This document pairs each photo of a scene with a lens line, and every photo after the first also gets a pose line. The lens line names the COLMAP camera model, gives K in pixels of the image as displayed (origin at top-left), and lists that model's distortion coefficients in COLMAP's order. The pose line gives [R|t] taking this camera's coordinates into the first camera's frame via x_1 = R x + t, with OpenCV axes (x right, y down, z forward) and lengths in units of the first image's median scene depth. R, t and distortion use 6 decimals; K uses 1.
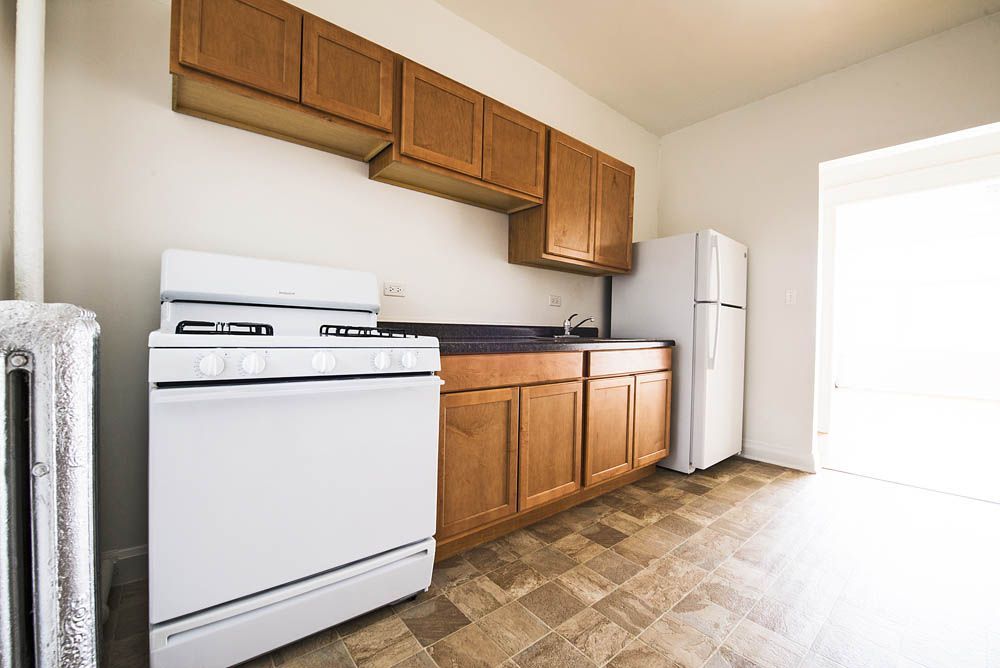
lens RADIAL K [[402.2, 0, 500.0], [0, 402.2, 334.0], [0, 0, 1]] dist [-0.018011, -0.000019]
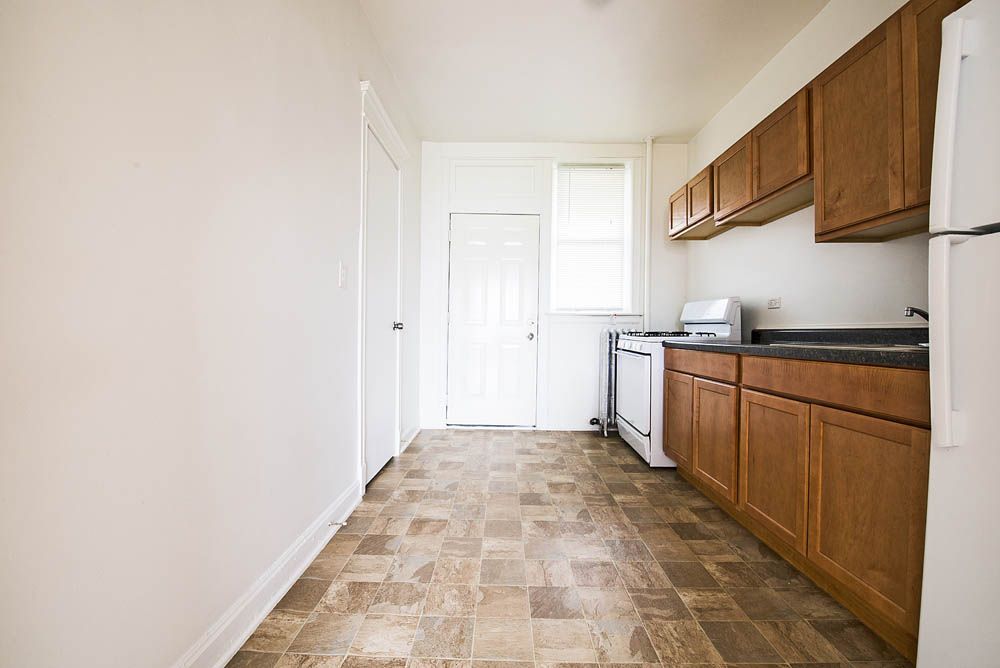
lens RADIAL K [[417.3, 0, 499.2], [0, 417.3, 336.9], [0, 0, 1]] dist [-0.020969, -0.000415]
pose [[-0.648290, -0.019517, -0.761144, 1.364880], [-0.031178, 0.999513, 0.000926, 0.018759], [0.760755, 0.024332, -0.648583, 1.271651]]
